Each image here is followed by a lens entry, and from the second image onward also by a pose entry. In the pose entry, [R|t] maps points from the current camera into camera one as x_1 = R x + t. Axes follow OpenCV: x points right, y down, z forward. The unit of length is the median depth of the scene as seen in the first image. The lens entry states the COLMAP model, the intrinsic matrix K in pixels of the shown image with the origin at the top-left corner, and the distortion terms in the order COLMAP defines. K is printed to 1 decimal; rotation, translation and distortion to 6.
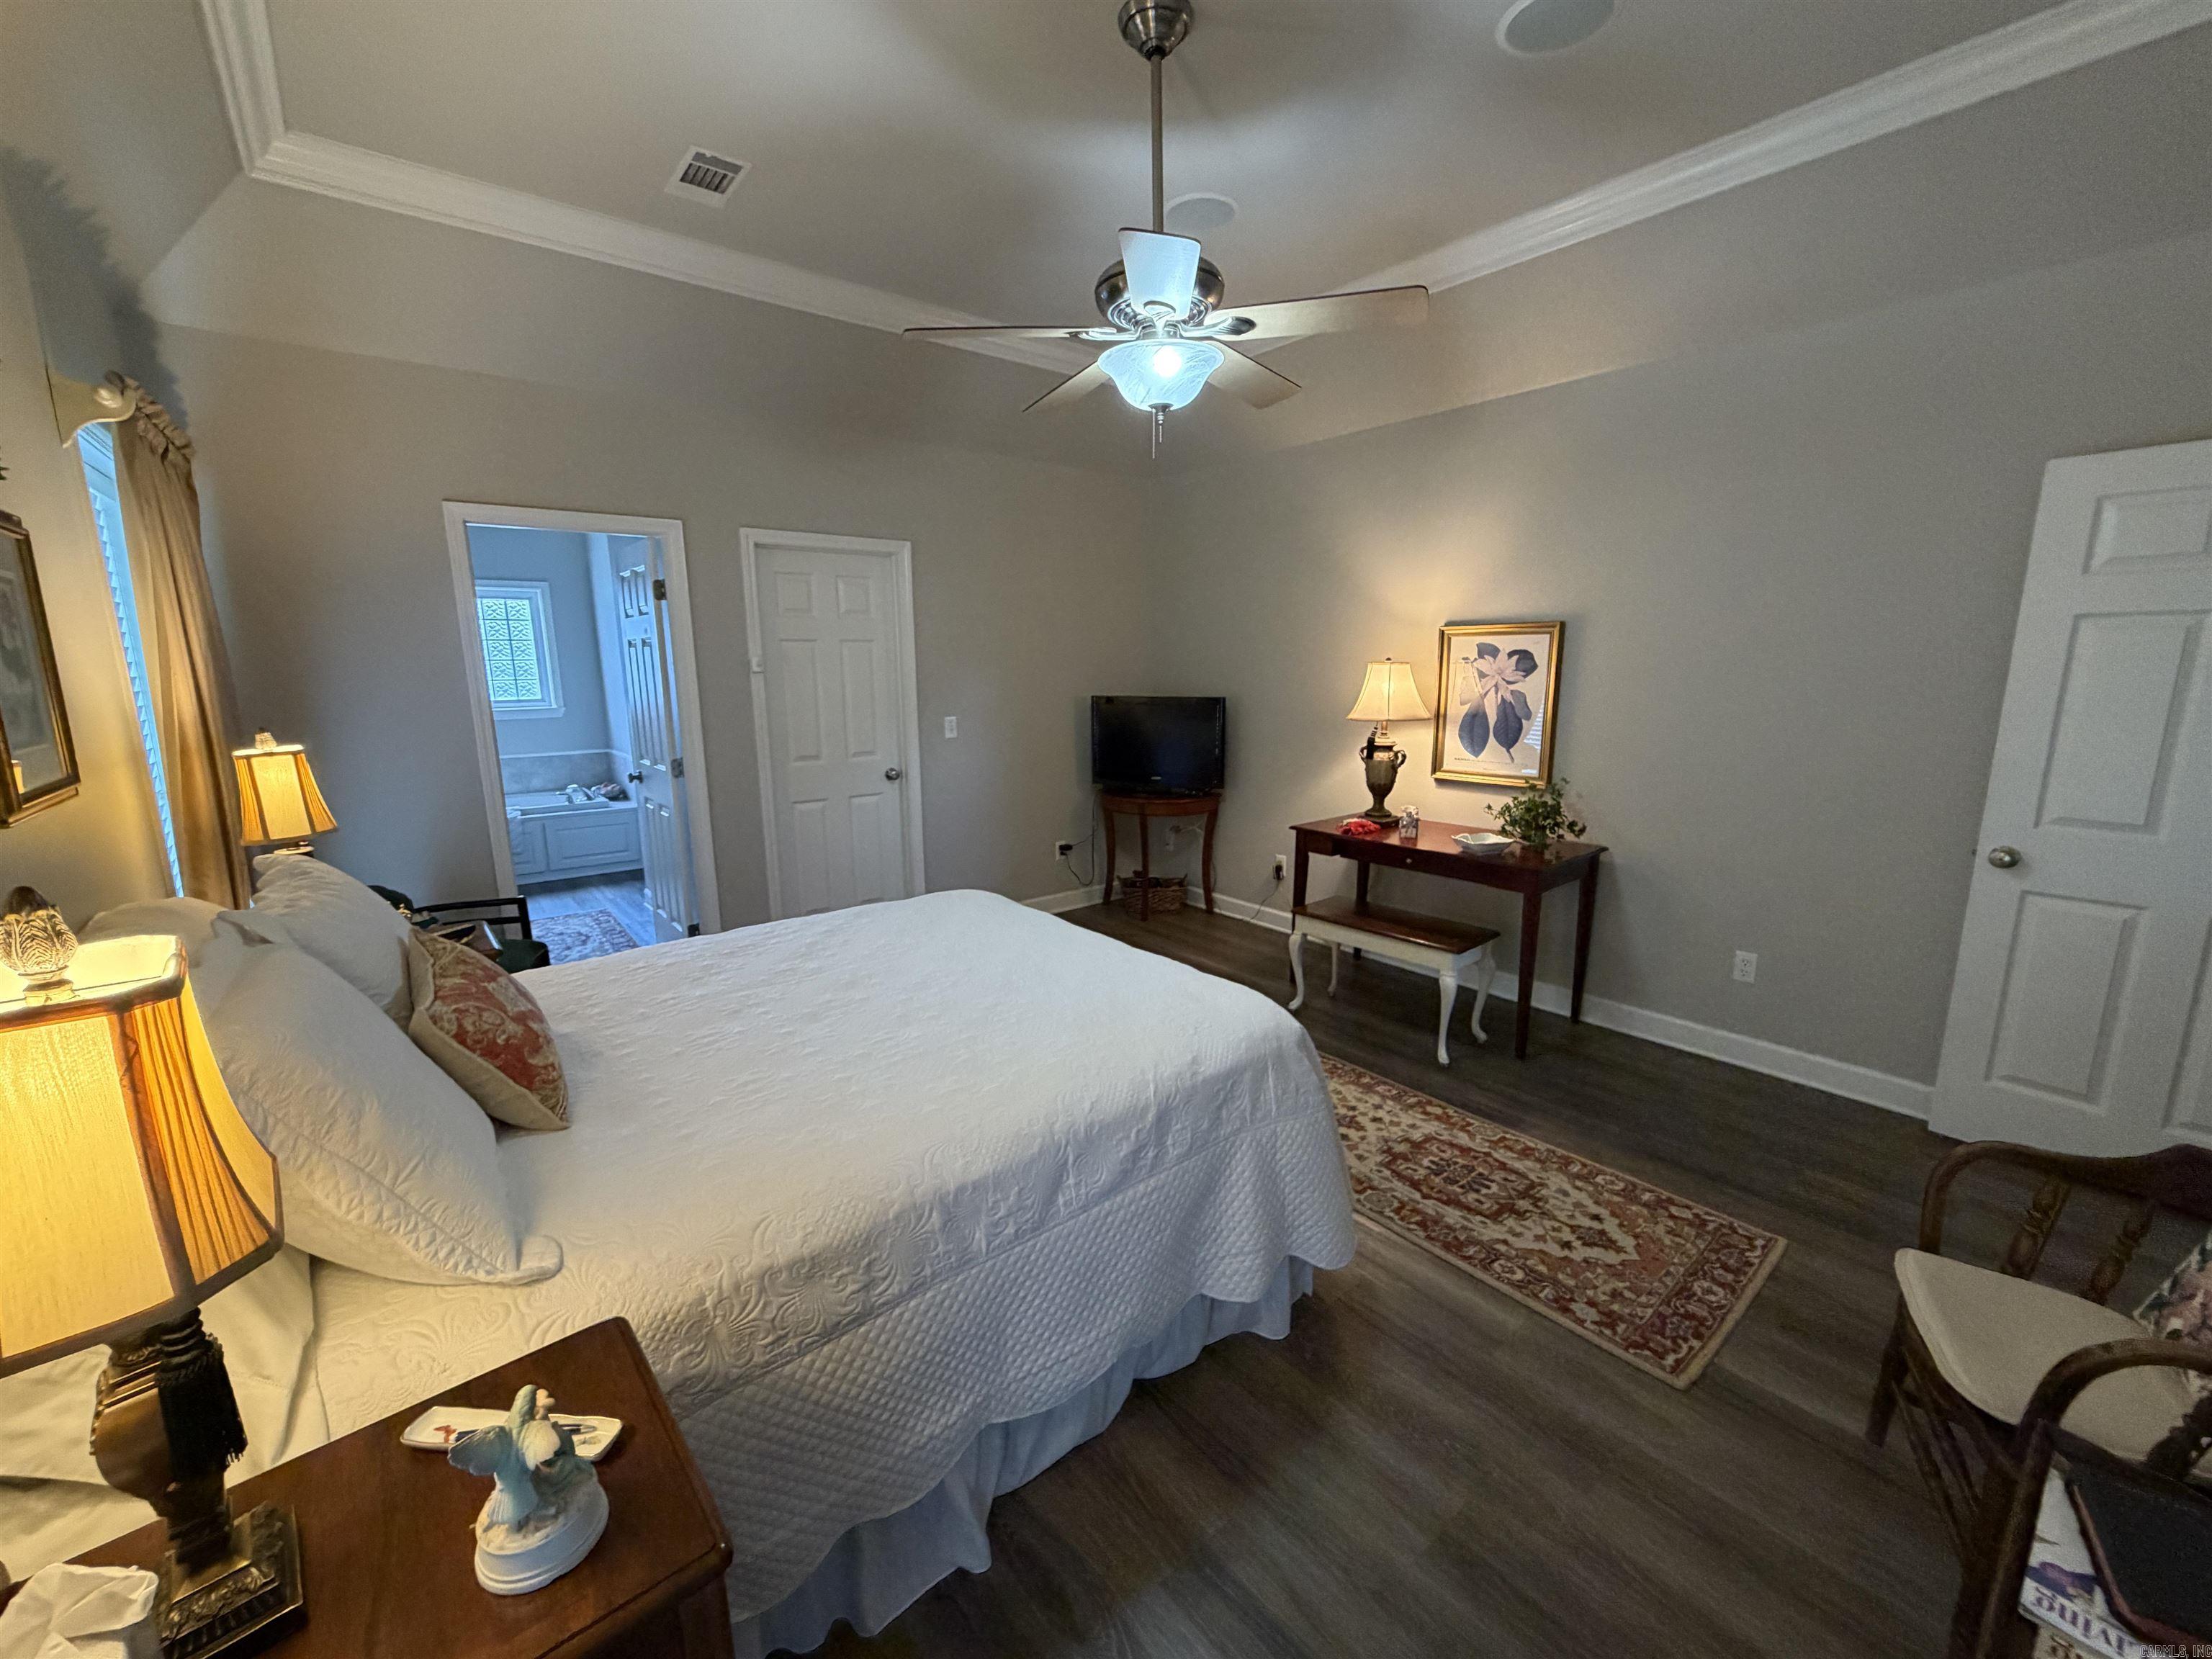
lens RADIAL K [[882.1, 0, 1098.9], [0, 882.1, 836.6], [0, 0, 1]] dist [-0.000332, -0.000461]
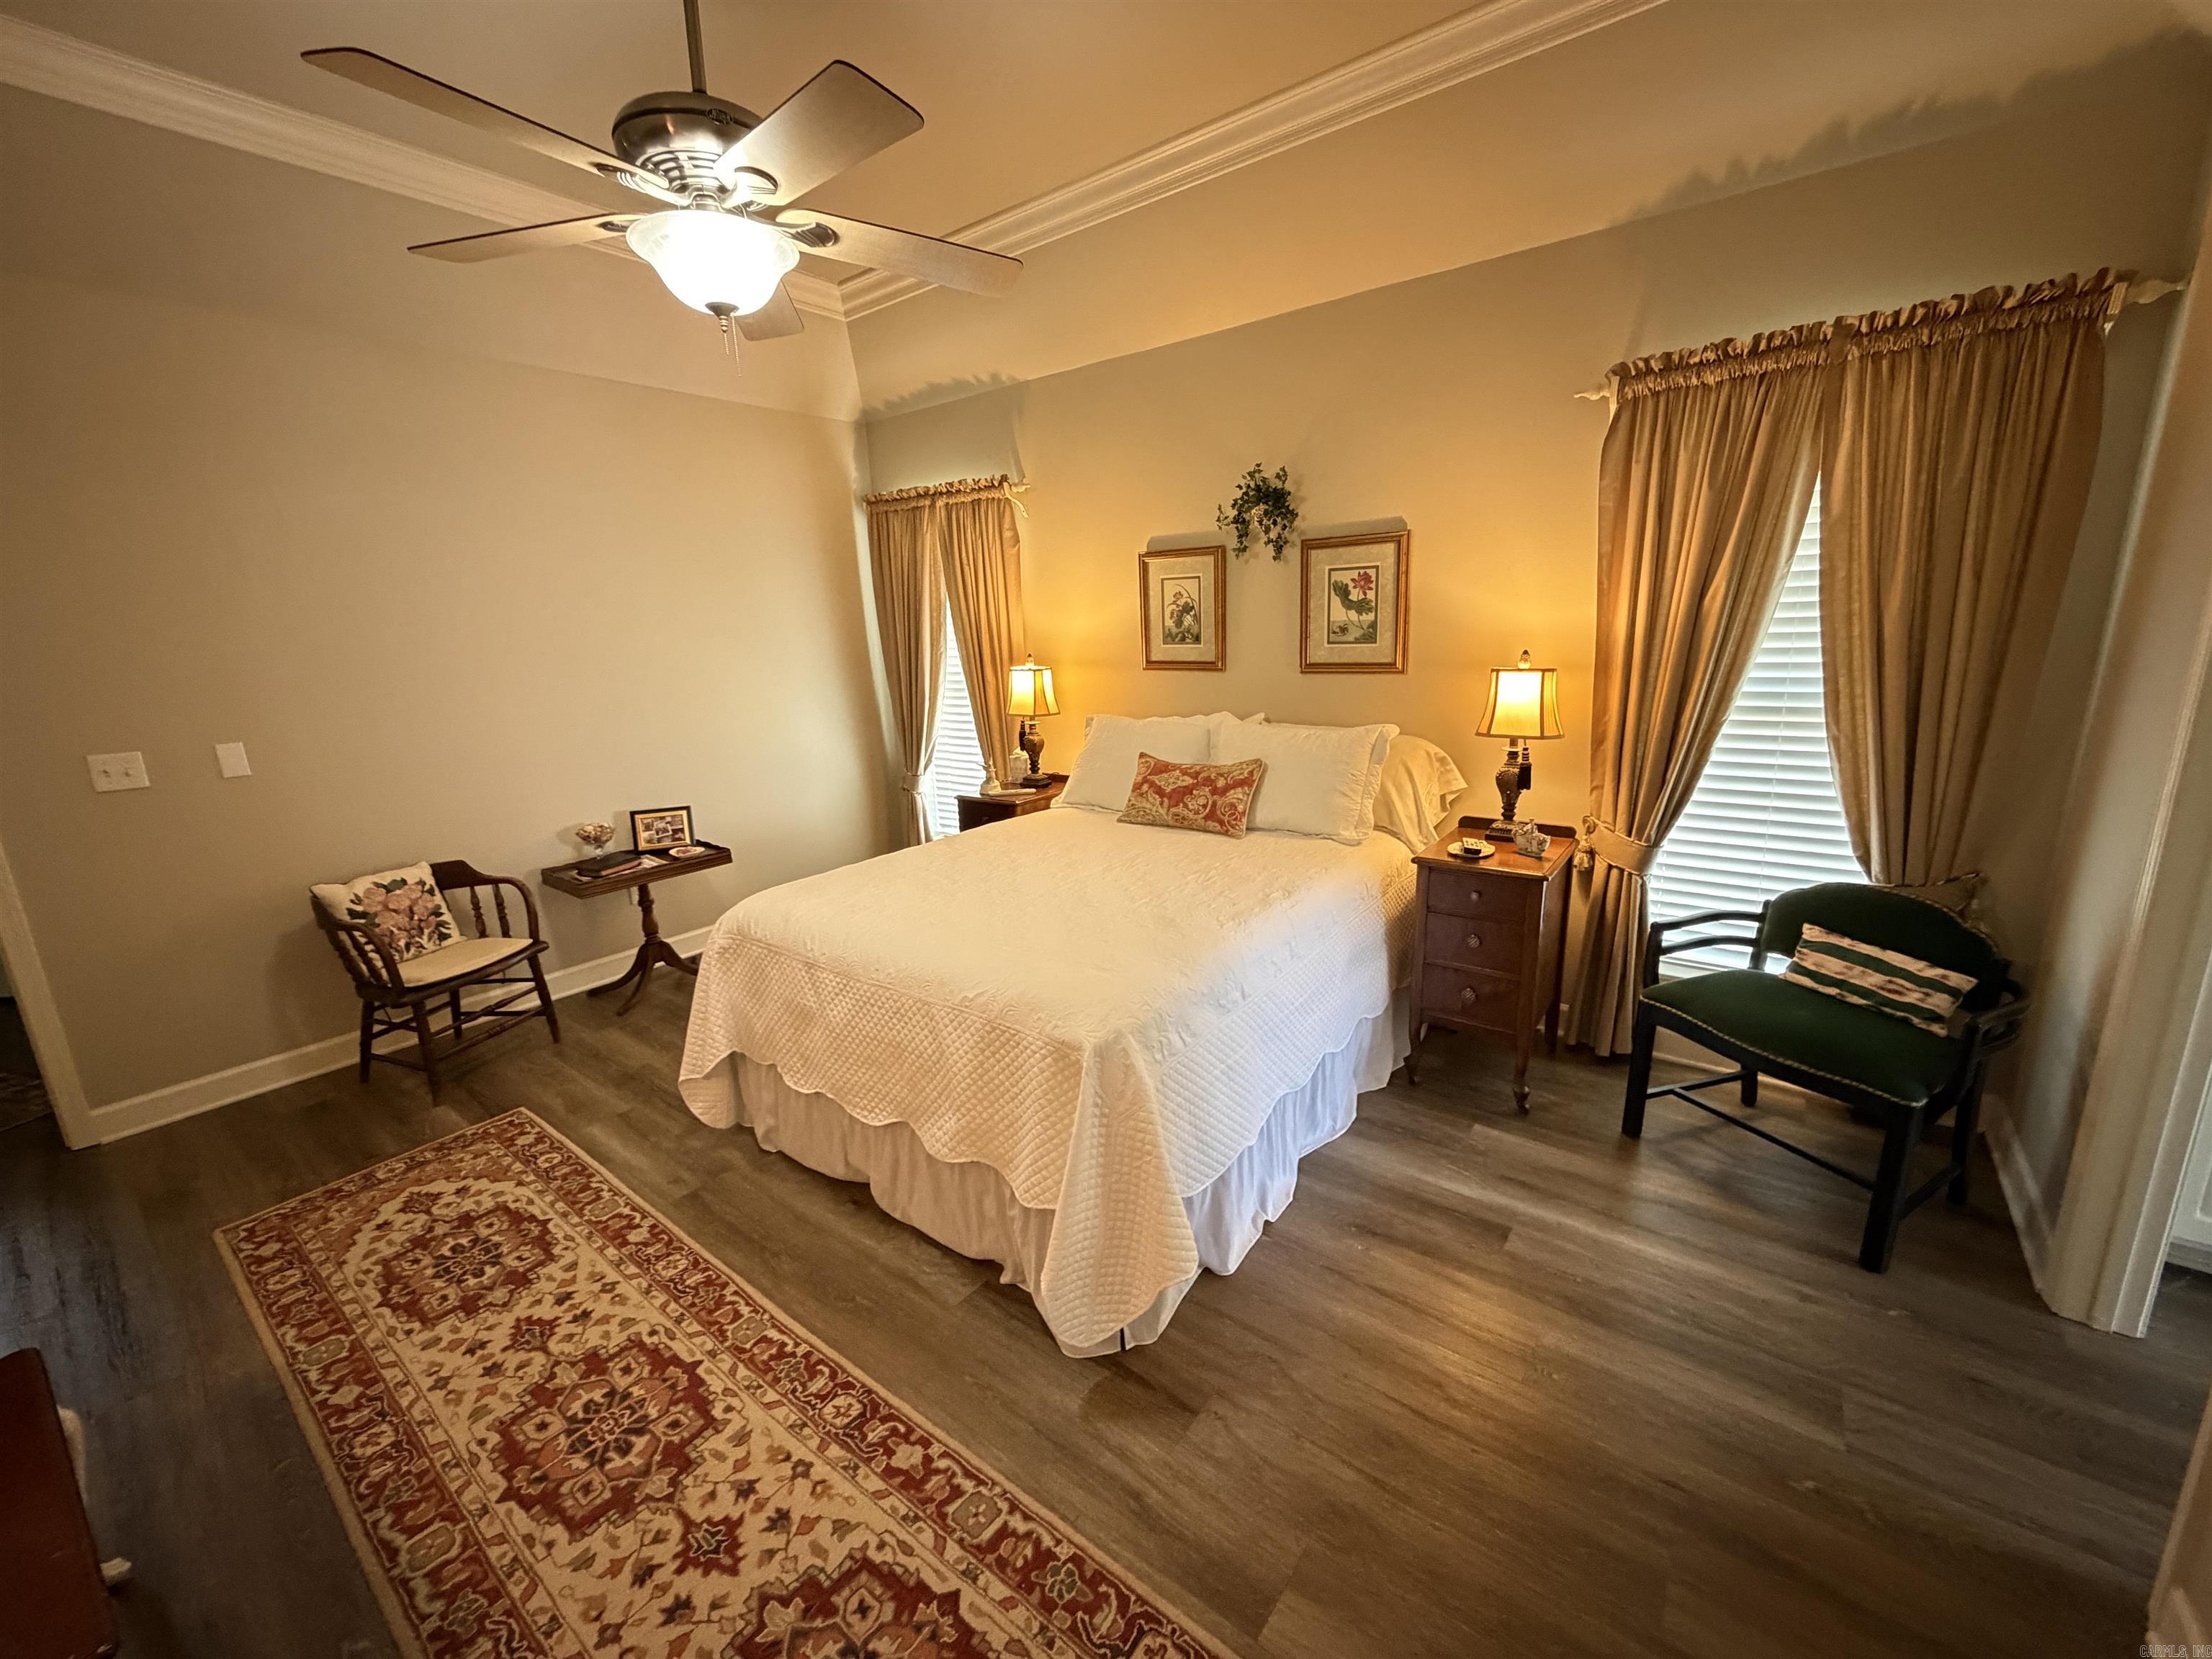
lens RADIAL K [[882.1, 0, 1106.7], [0, 882.1, 832.2], [0, 0, 1]] dist [-0.000332, -0.000461]
pose [[-0.970637, 0.098274, -0.219557, -0.042830], [-0.002008, 0.909396, 0.415926, -0.359005], [0.240539, 0.404154, -0.882497, 1.806312]]
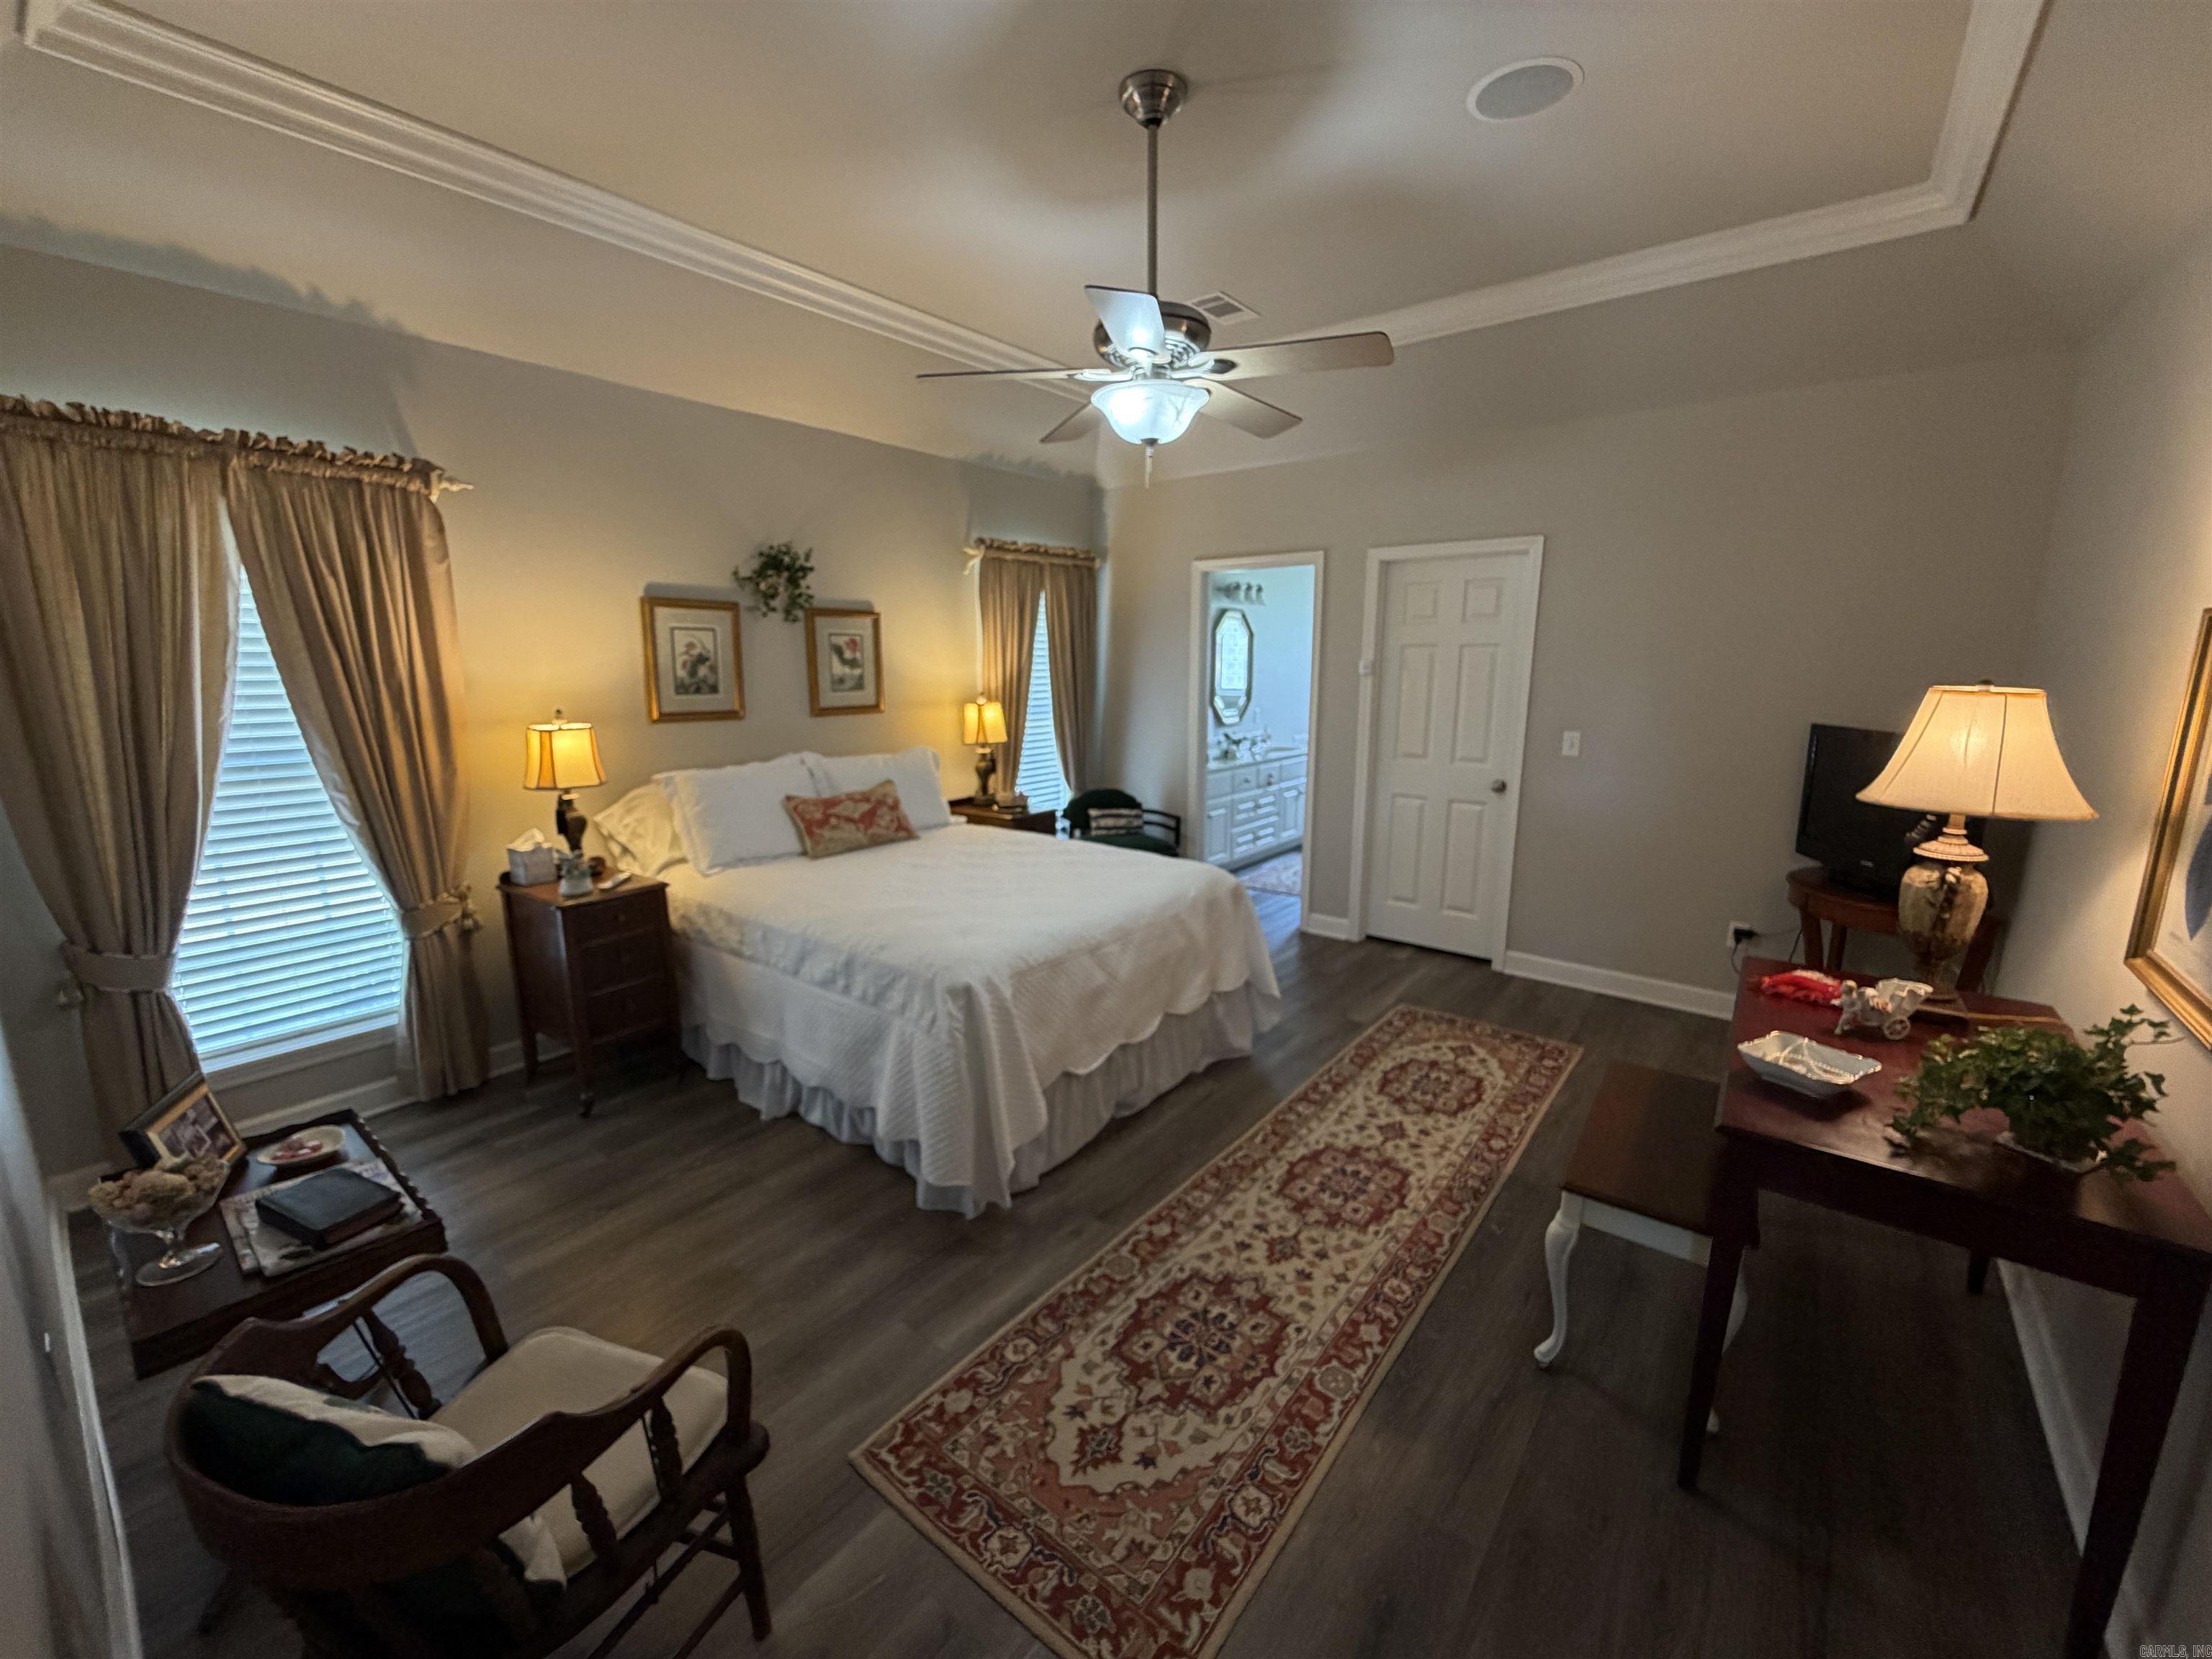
lens RADIAL K [[882.1, 0, 1096.6], [0, 882.1, 828.5], [0, 0, 1]] dist [-0.000332, -0.000461]
pose [[0.215648, 0.196282, -0.956540, 1.098646], [-0.195237, 0.968476, 0.154715, -0.165187], [0.956754, 0.153388, 0.247171, 0.675045]]
